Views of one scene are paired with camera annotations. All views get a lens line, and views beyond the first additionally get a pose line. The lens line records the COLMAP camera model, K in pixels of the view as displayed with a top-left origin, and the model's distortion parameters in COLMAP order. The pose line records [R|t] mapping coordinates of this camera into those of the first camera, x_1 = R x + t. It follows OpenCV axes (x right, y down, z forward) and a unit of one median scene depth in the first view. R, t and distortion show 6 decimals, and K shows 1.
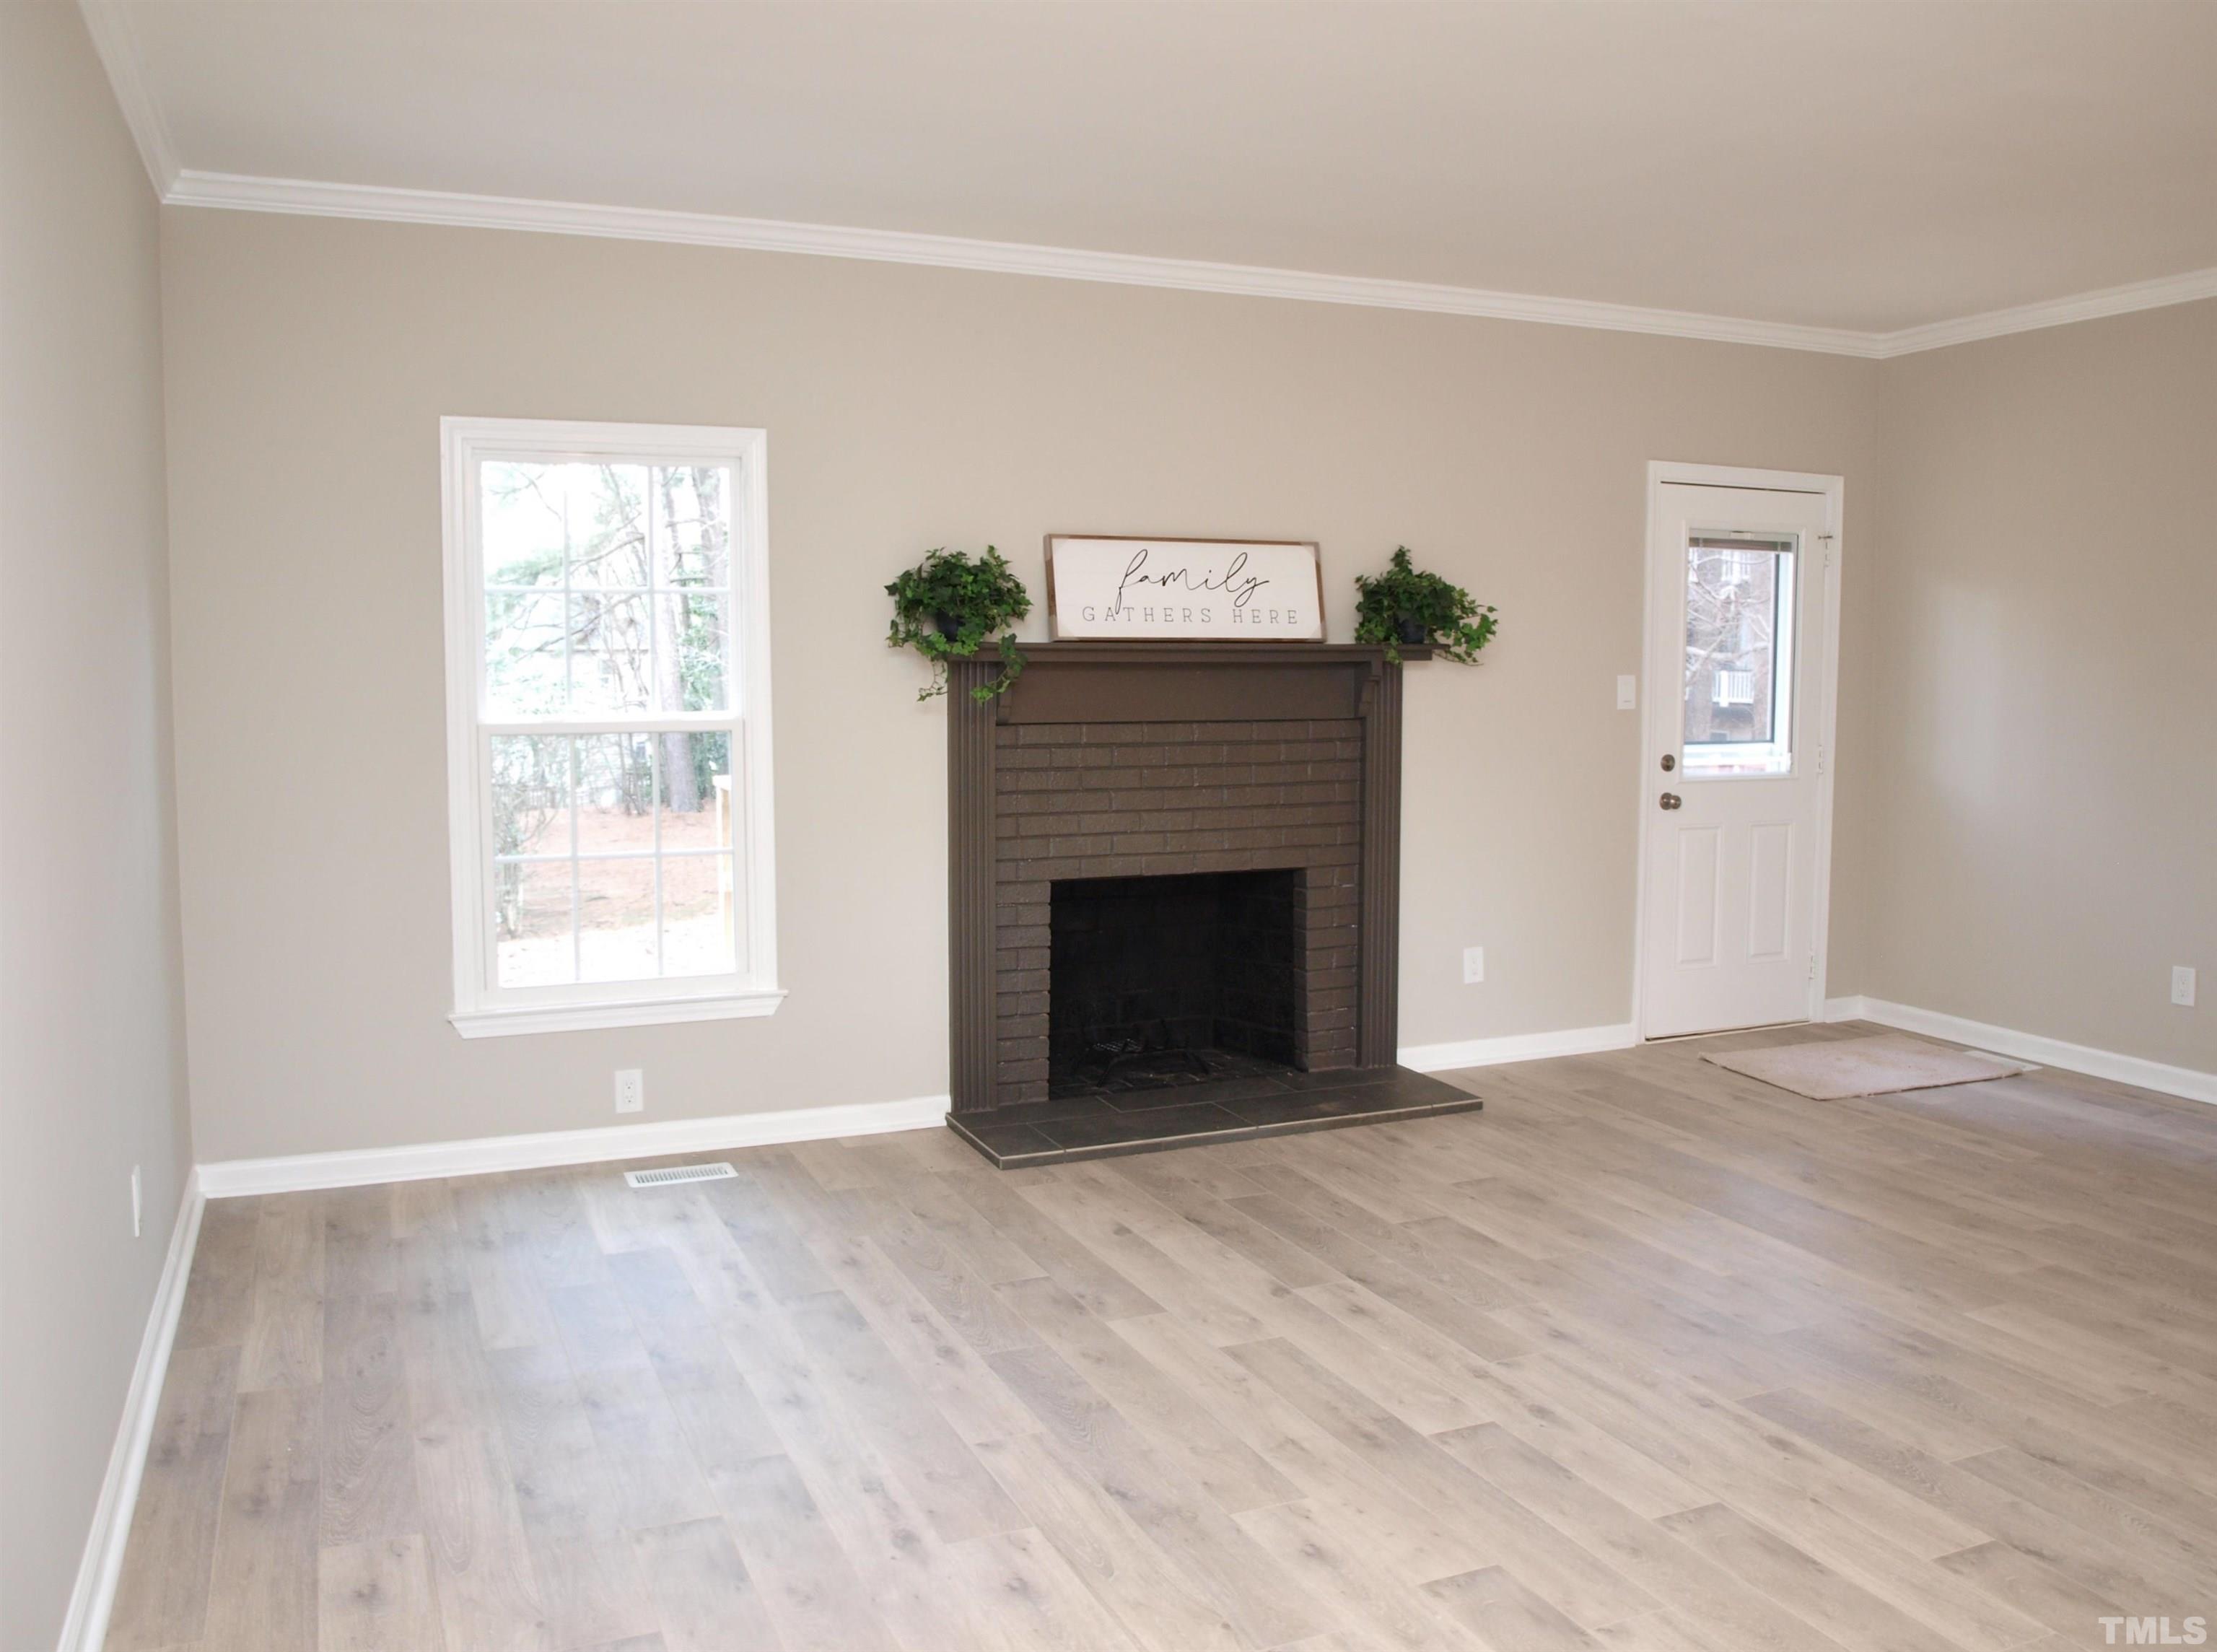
lens RADIAL K [[1786.1, 0, 1097.4], [0, 1786.1, 816.0], [0, 0, 1]] dist [-0.110798, 0.075727]
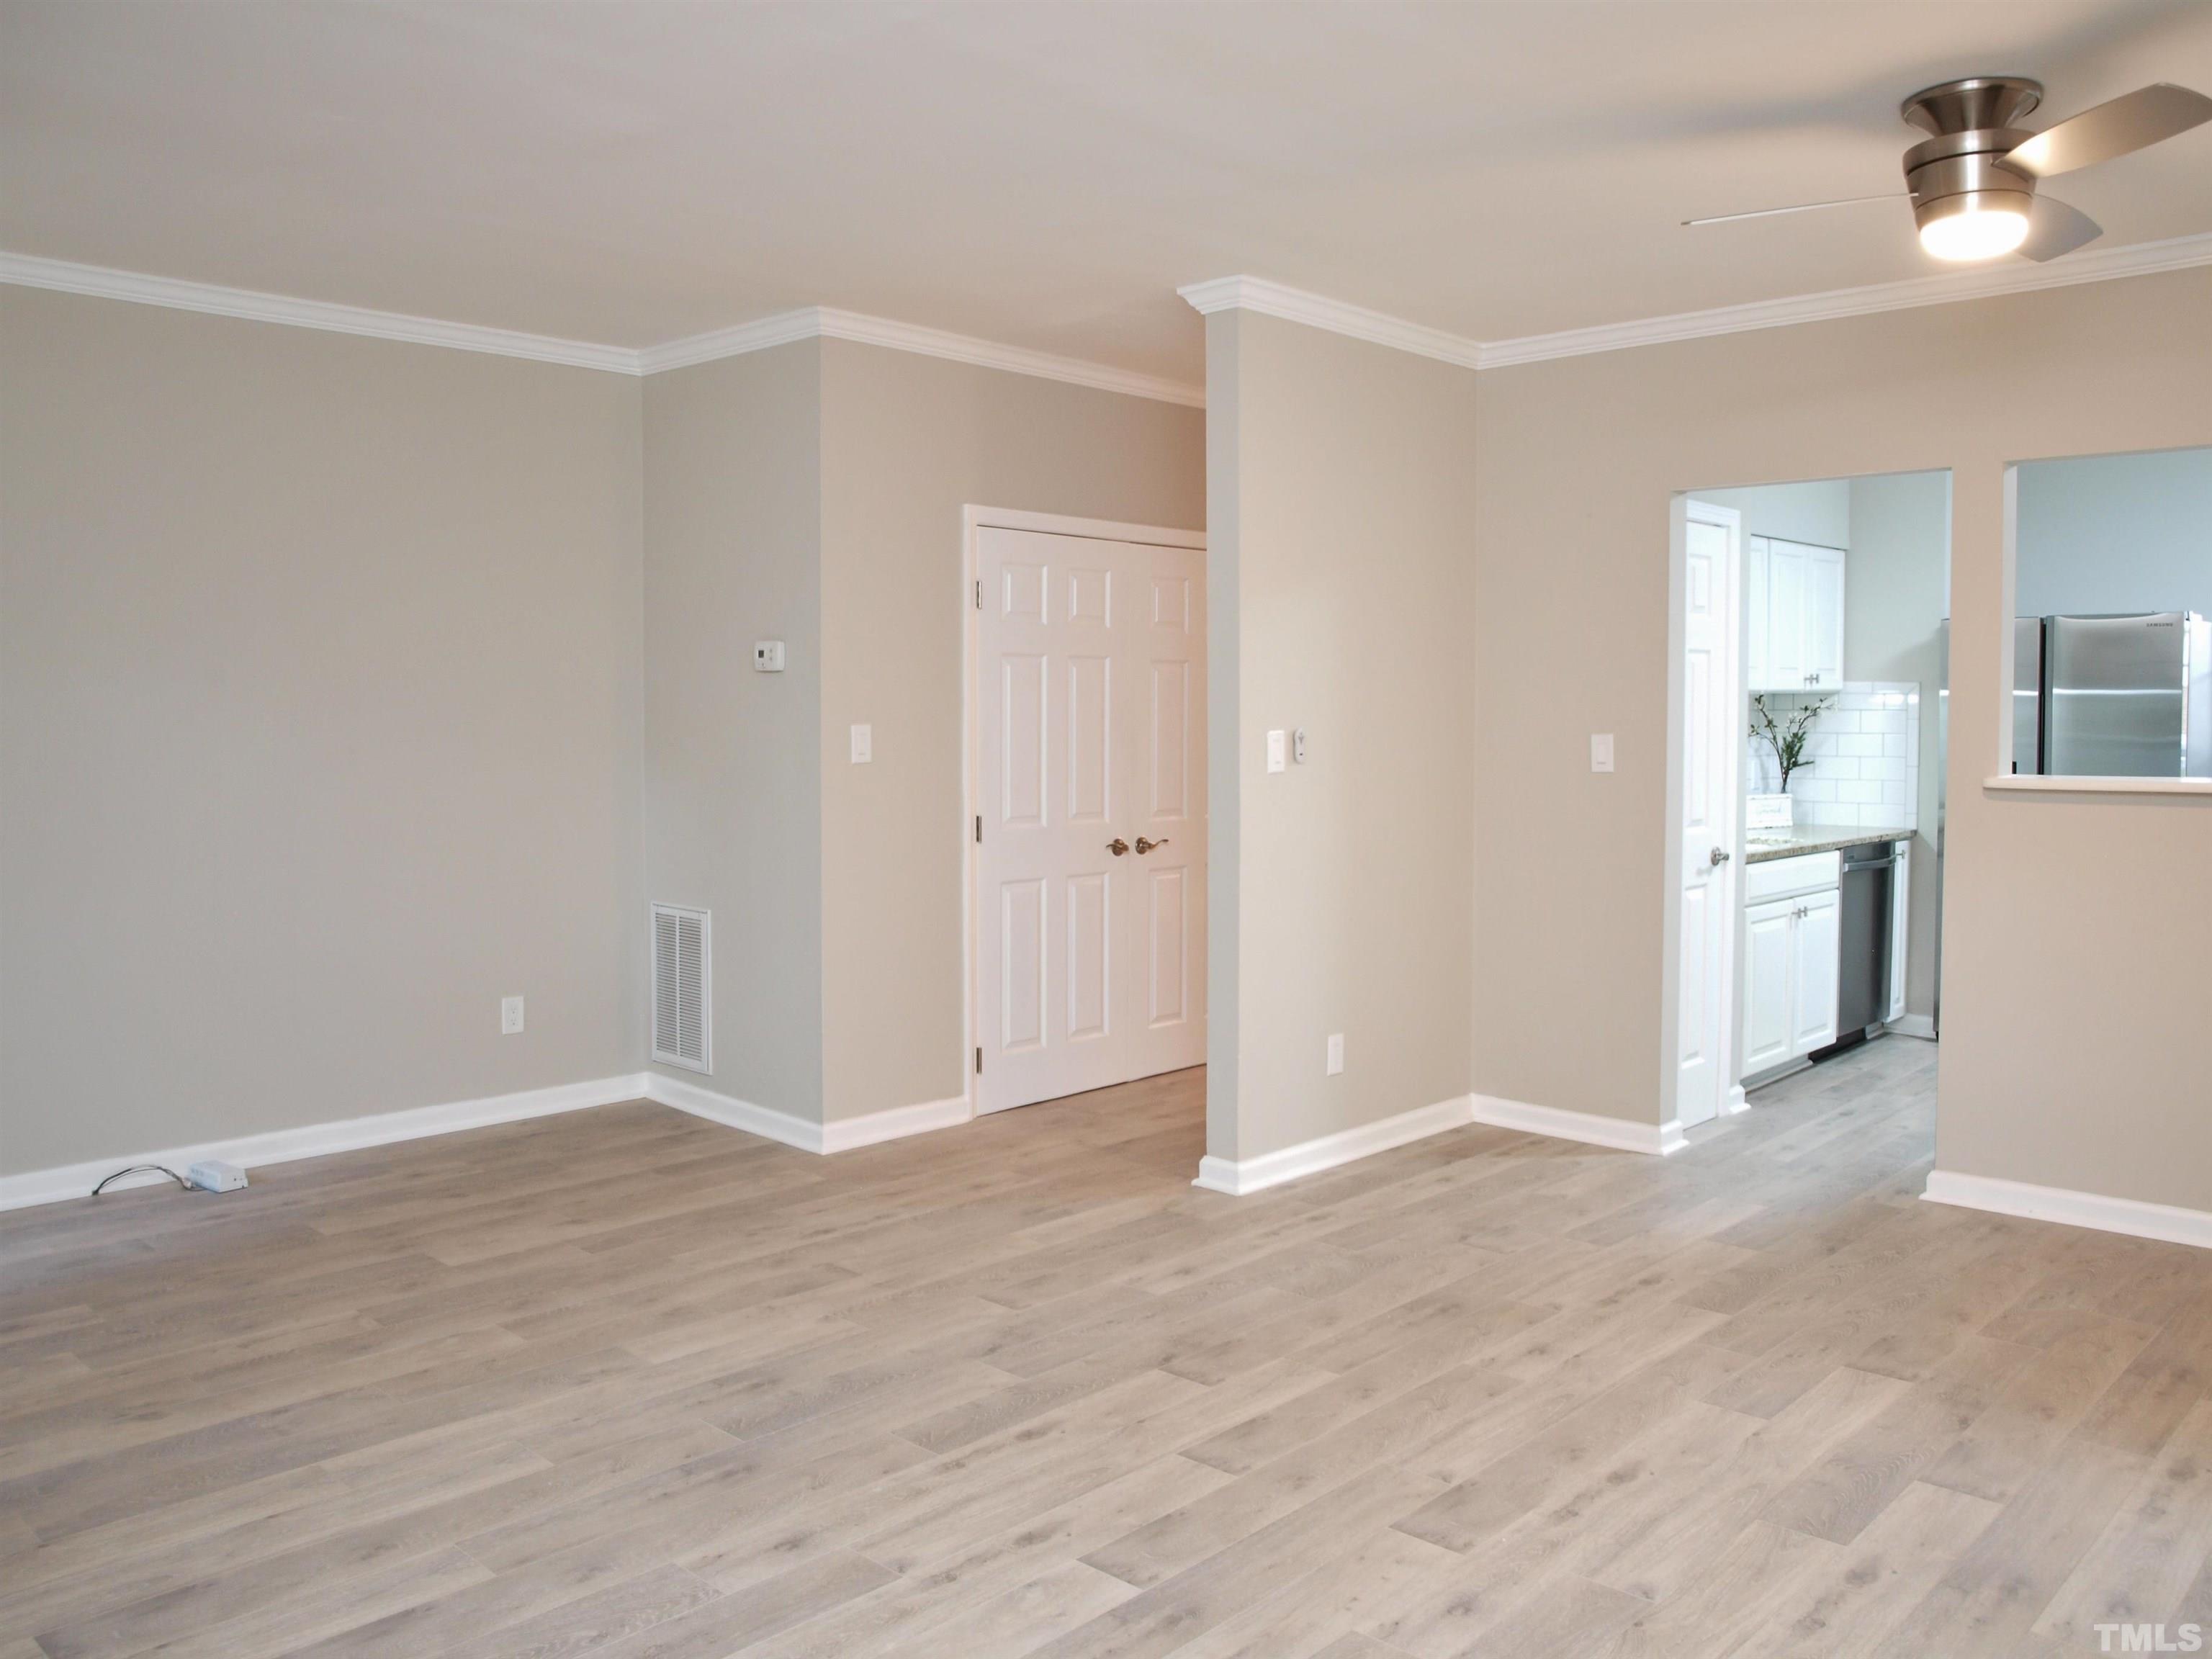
lens RADIAL K [[1764.8, 0, 1095.9], [0, 1764.8, 826.4], [0, 0, 1]] dist [-0.111364, 0.079552]
pose [[-0.393280, -0.063140, 0.917248, -0.350072], [0.082049, 0.991249, 0.103413, -0.069399], [-0.915750, 0.115930, -0.384658, 0.809258]]
